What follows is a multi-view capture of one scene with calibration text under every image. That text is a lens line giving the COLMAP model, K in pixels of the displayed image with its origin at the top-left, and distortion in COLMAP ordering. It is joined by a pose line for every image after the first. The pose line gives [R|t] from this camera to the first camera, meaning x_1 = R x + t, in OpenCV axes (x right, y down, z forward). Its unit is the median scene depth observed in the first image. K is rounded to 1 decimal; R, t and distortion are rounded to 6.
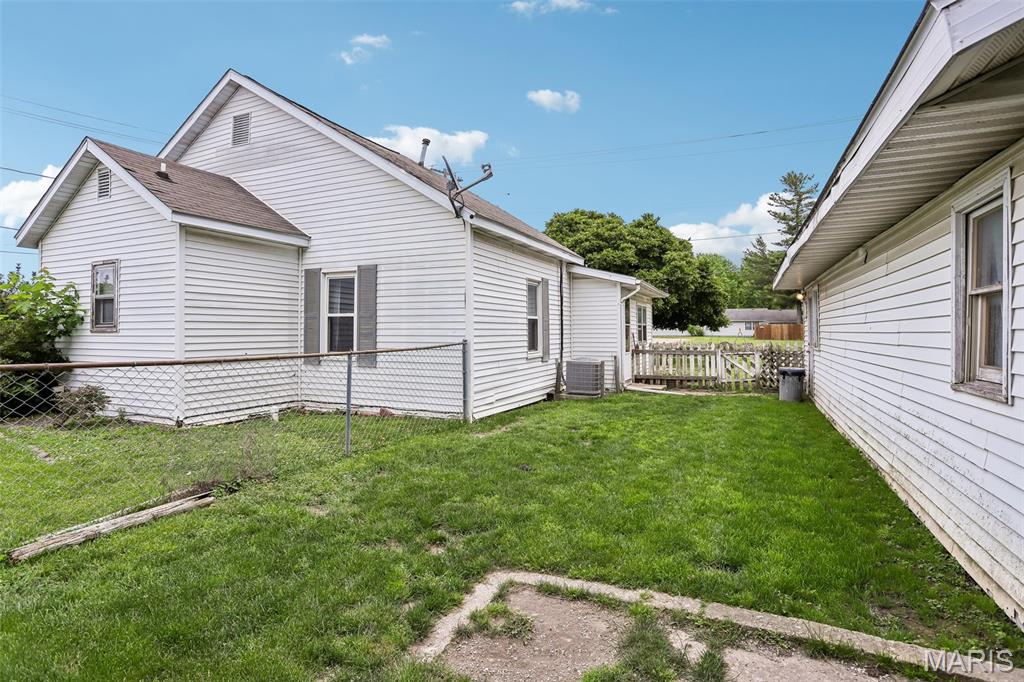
lens RADIAL K [[518.8, 0, 507.2], [0, 518.8, 335.9], [0, 0, 1]] dist [-0.057714, 0.016452]
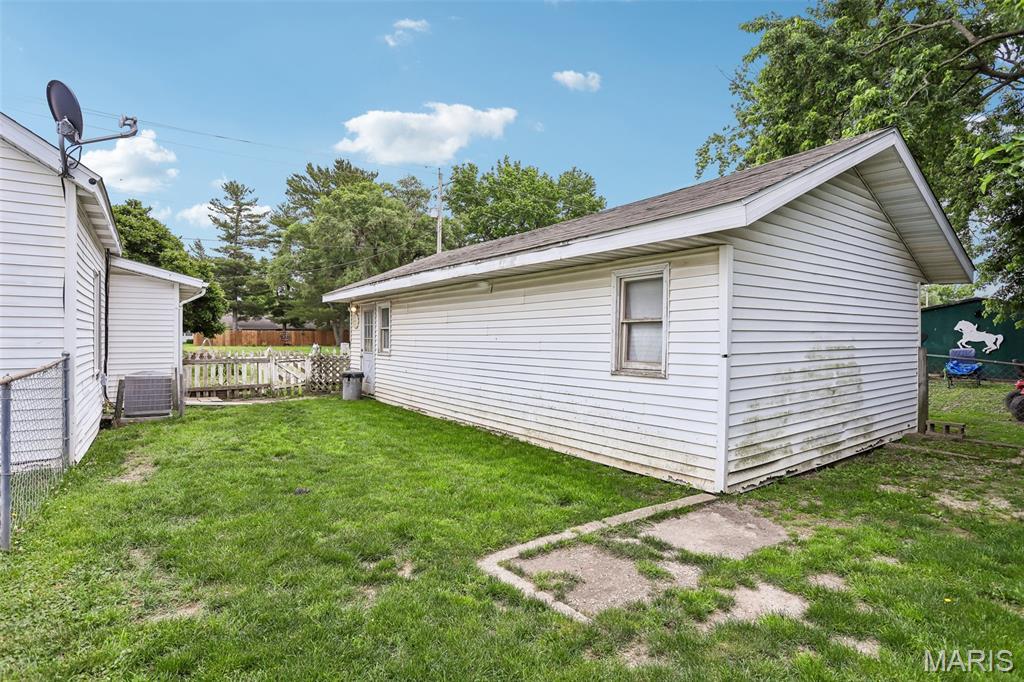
lens RADIAL K [[518.8, 0, 489.2], [0, 518.8, 357.3], [0, 0, 1]] dist [-0.057714, 0.016452]
pose [[0.520017, -0.030099, 0.853626, -0.277559], [0.003618, 0.999448, 0.033037, -0.005828], [-0.854148, -0.014091, 0.519838, 0.121001]]
